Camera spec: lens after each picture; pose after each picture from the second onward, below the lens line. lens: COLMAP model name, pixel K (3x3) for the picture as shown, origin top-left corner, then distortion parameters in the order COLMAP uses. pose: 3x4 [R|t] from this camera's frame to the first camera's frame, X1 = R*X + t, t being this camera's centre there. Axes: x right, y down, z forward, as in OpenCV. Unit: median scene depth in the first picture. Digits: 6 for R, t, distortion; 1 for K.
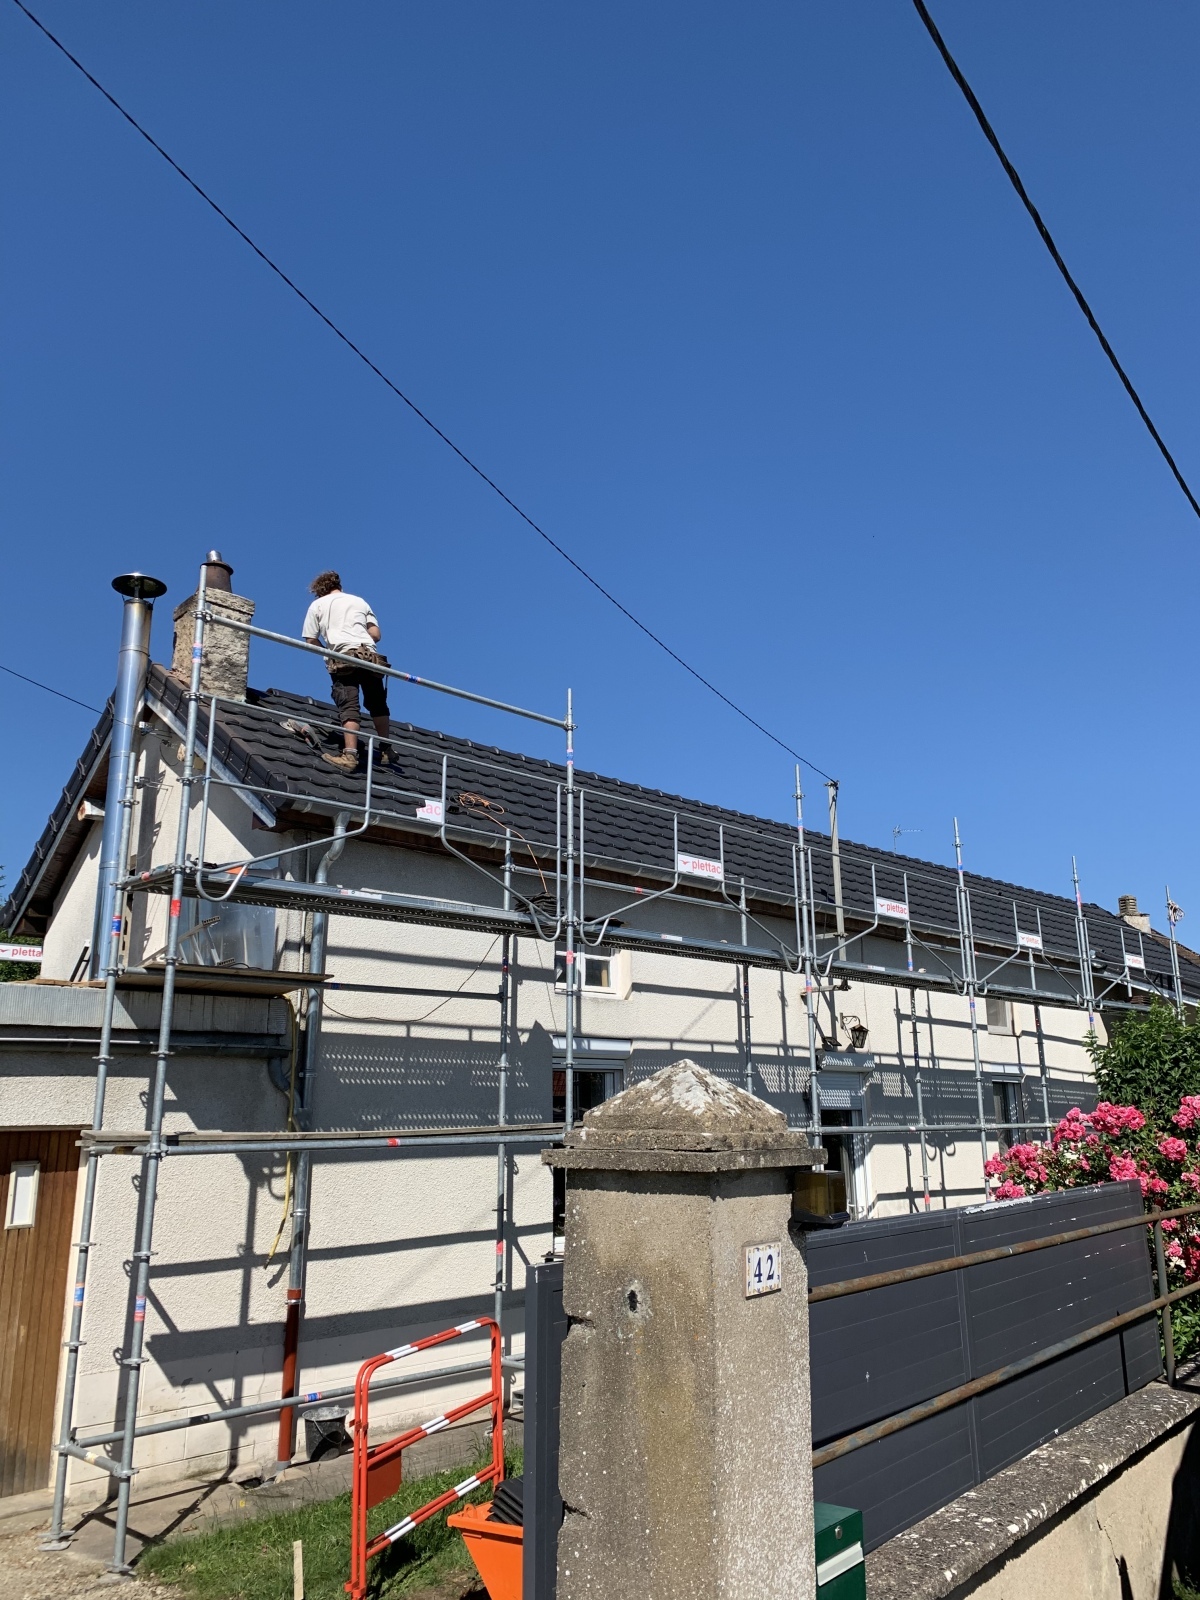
lens RADIAL K [[1212.6, 0, 596.9], [0, 1212.6, 774.8], [0, 0, 1]] dist [-0.004125, -0.002241]
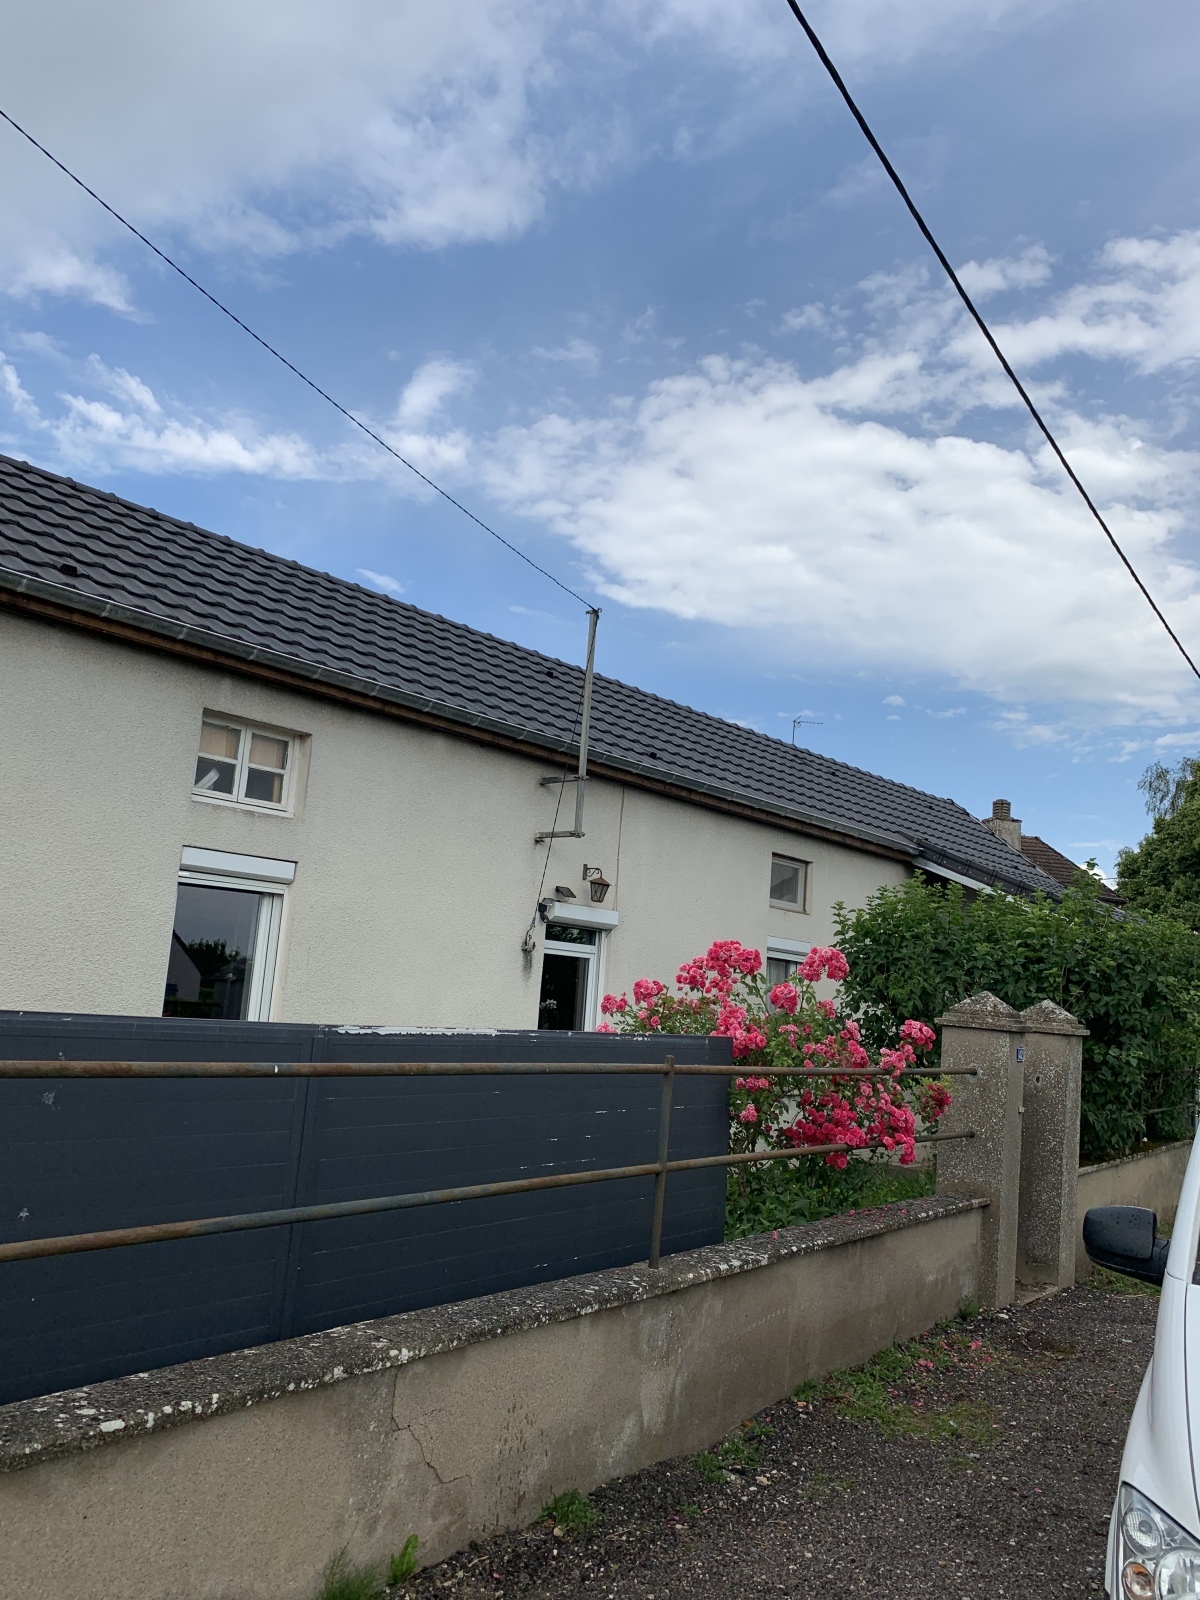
lens RADIAL K [[1207.7, 0, 600.0], [0, 1207.7, 800.0], [0, 0, 1]] dist [-0.011493, -0.003445]
pose [[0.995714, 0.084917, 0.036650, 0.413277], [-0.088514, 0.989832, 0.111343, 0.107866], [-0.026823, -0.114110, 0.993106, 0.233894]]
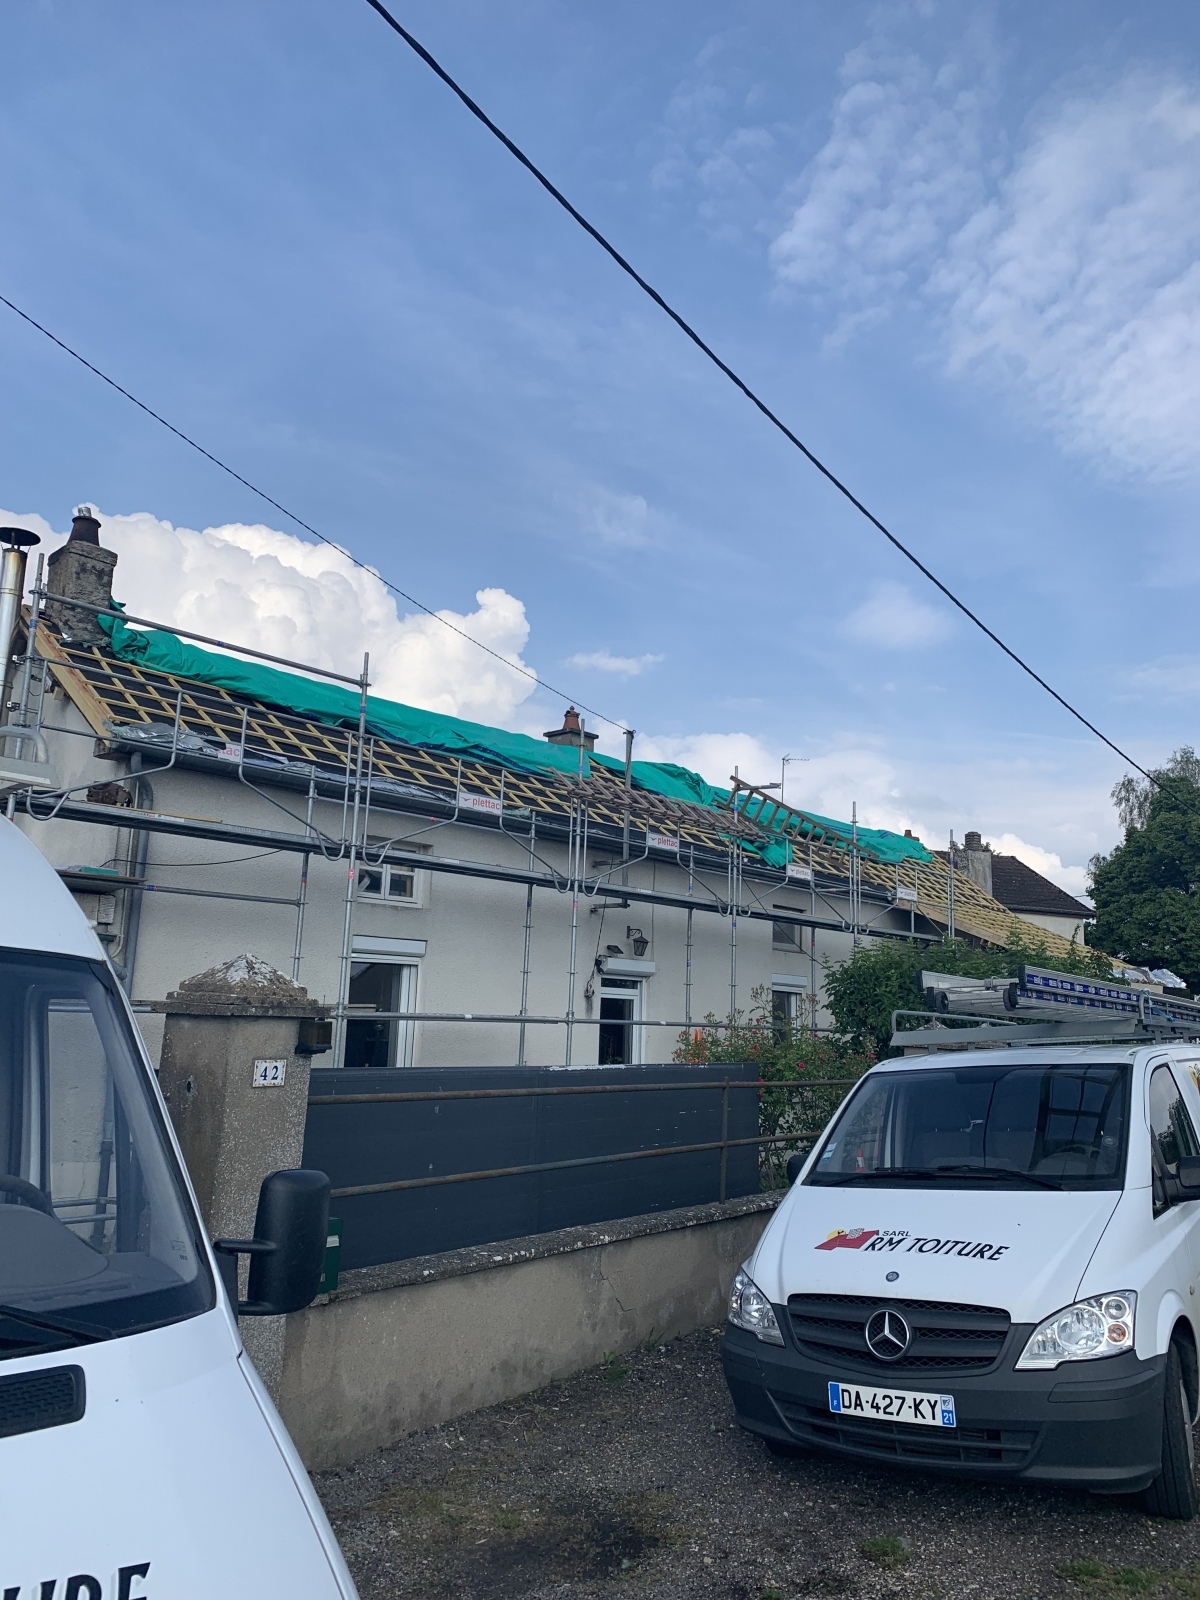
lens RADIAL K [[1207.7, 0, 600.0], [0, 1207.7, 800.0], [0, 0, 1]] dist [-0.011493, -0.003445]
pose [[0.997612, 0.053061, 0.044208, 0.268544], [-0.057130, 0.993688, 0.096537, -0.089808], [-0.038806, -0.098832, 0.994347, -0.360407]]
